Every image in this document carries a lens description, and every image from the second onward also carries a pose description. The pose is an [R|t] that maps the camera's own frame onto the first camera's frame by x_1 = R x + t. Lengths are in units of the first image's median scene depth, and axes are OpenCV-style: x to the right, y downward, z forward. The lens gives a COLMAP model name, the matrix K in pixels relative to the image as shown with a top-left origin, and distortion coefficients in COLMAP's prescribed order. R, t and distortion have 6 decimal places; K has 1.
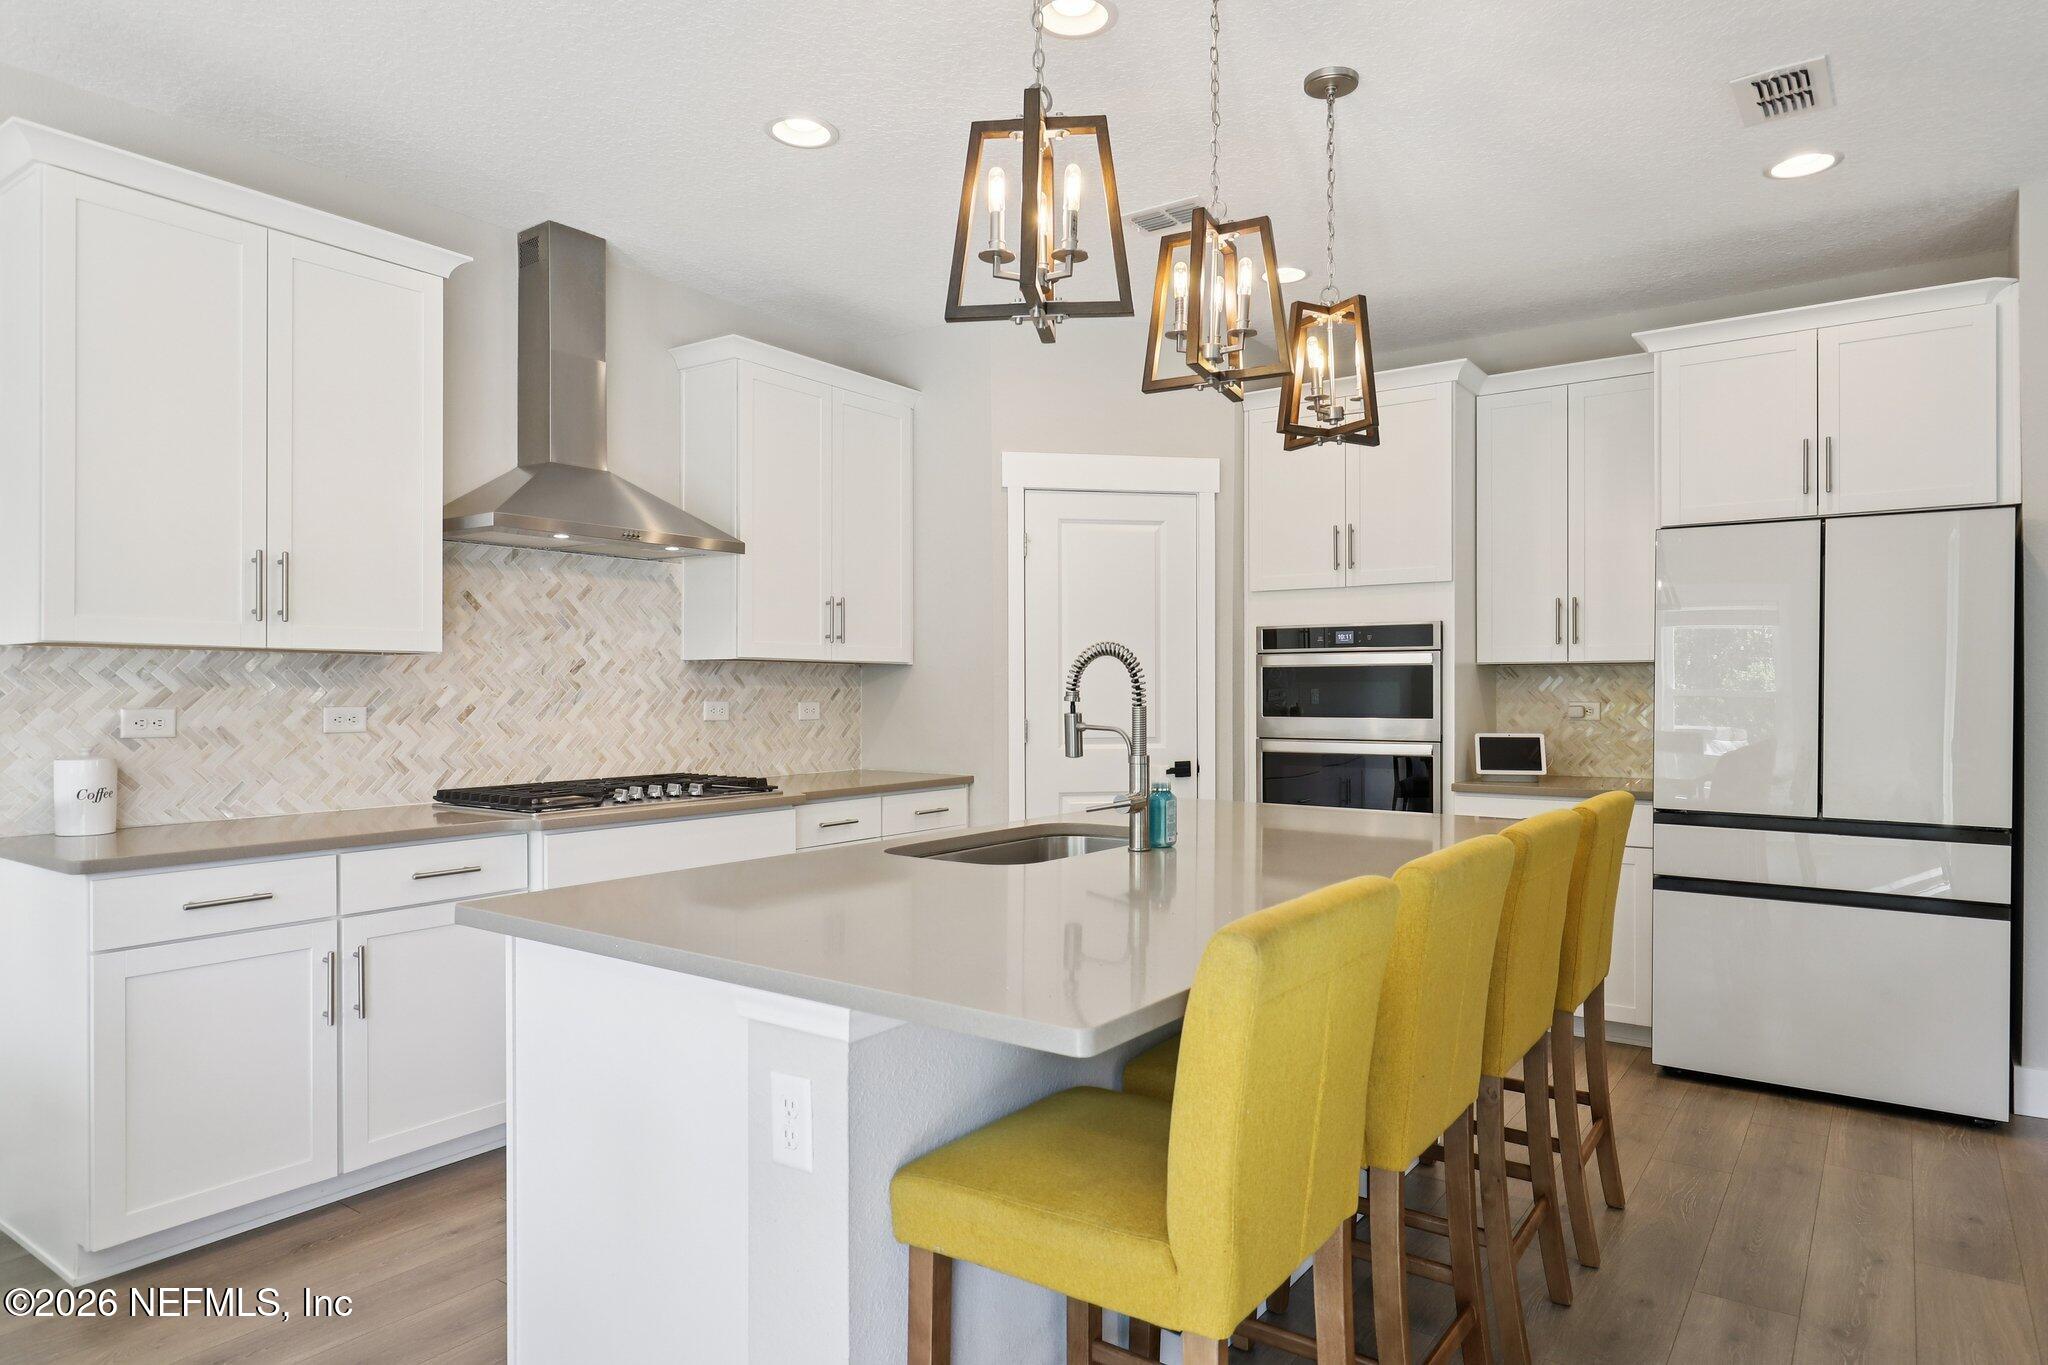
lens RADIAL K [[1213.8, 0, 1030.5], [0, 1213.8, 686.5], [0, 0, 1]] dist [0.001051, 0.000272]
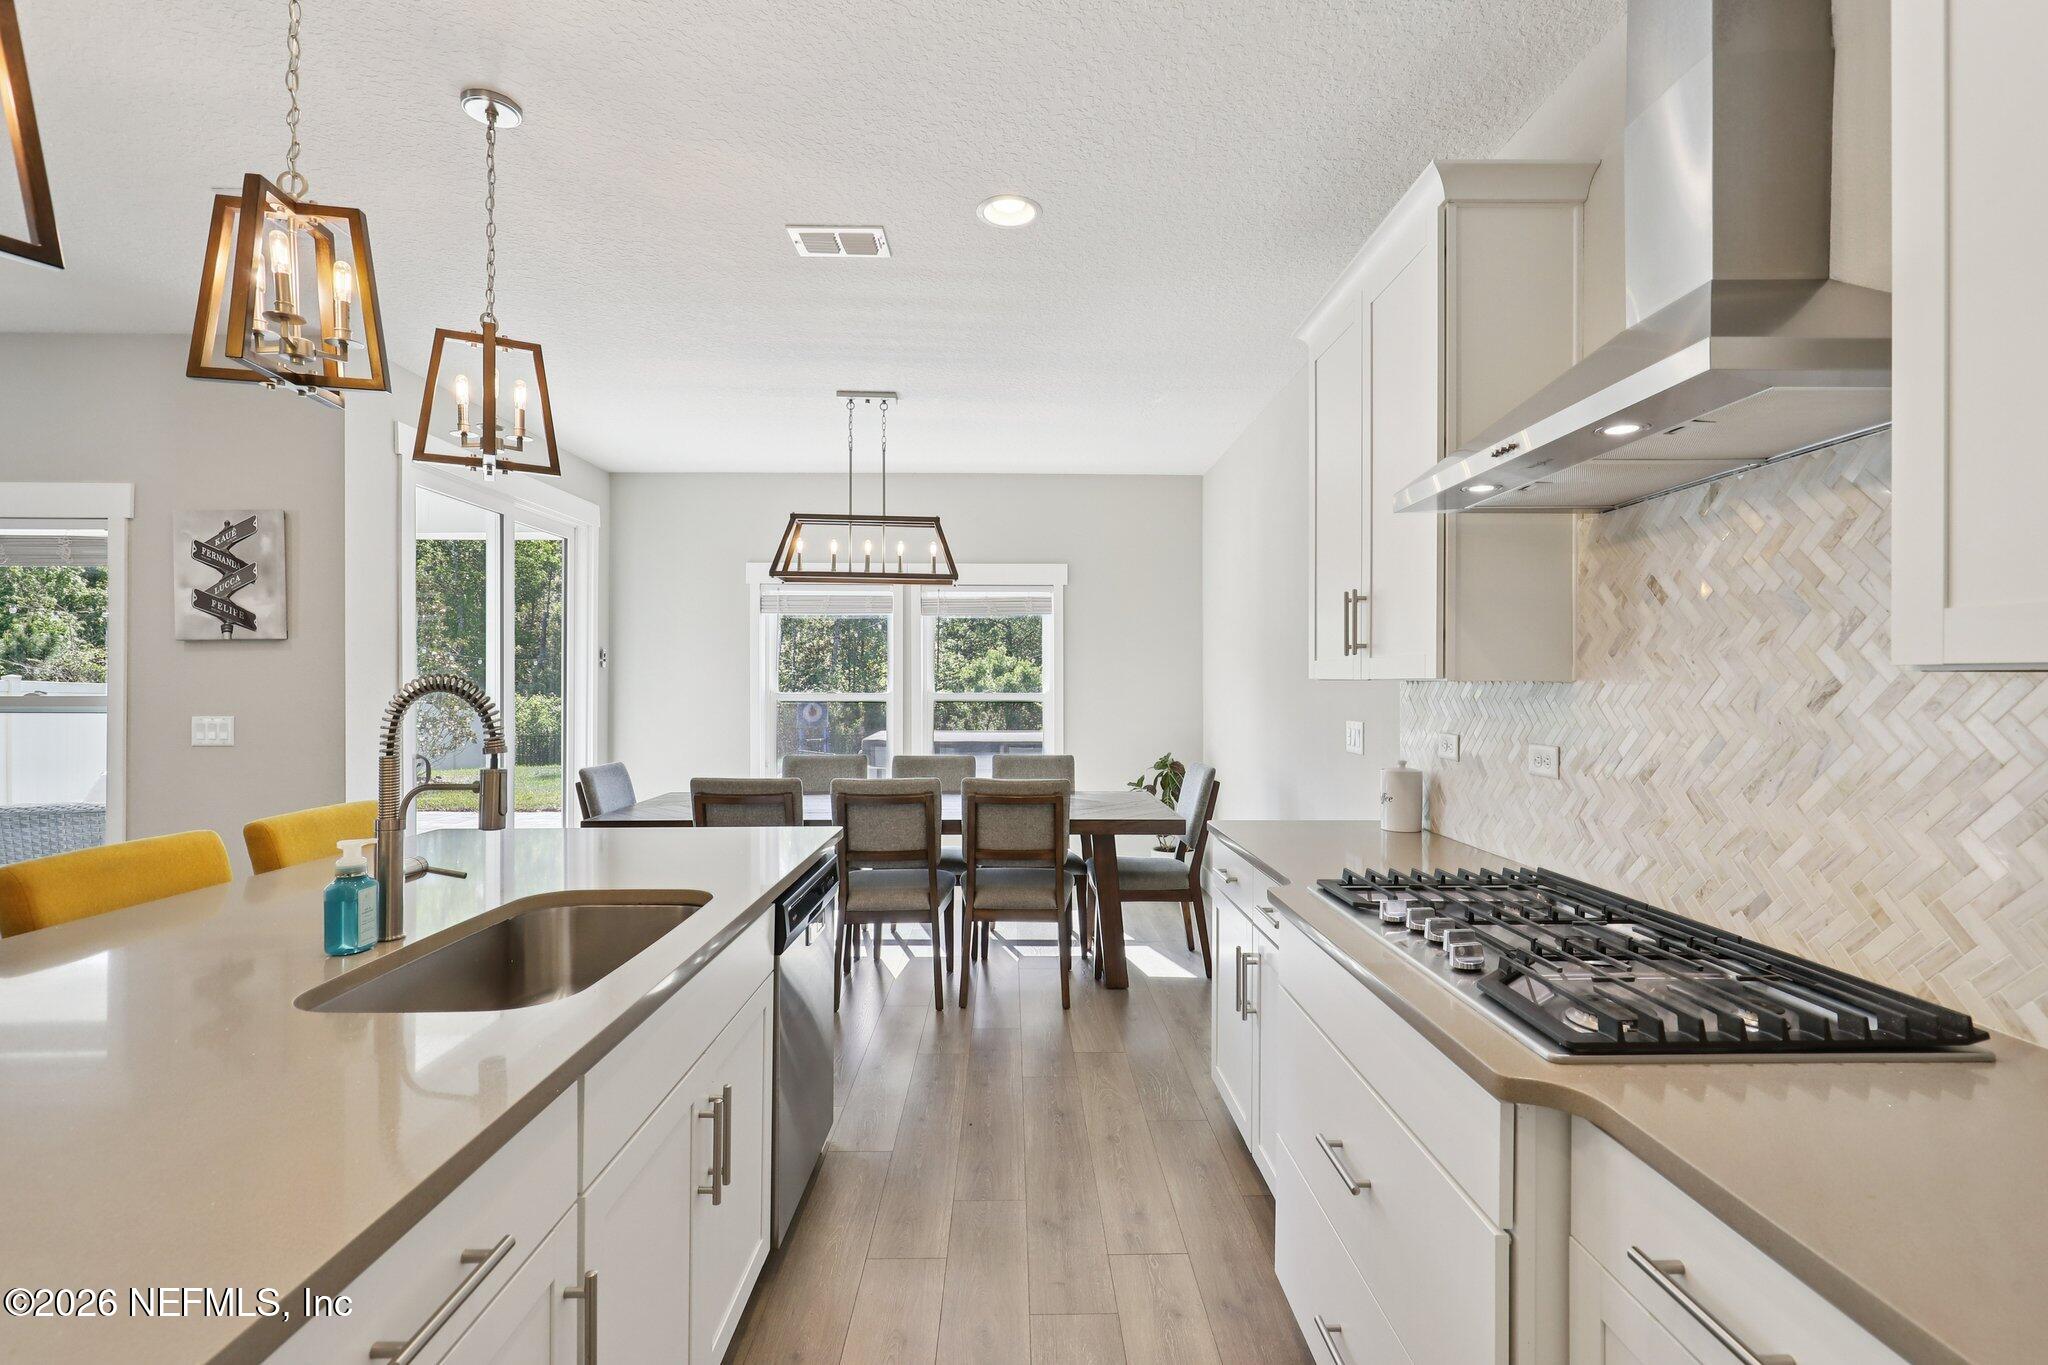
lens RADIAL K [[930.7, 0, 1029.7], [0, 930.7, 683.0], [0, 0, 1]] dist [-0.002860, -0.000353]
pose [[-0.800158, -0.001638, -0.599787, 0.070707], [-0.001120, 0.999999, -0.001236, -0.019289], [0.599788, -0.000317, -0.800159, 1.042248]]
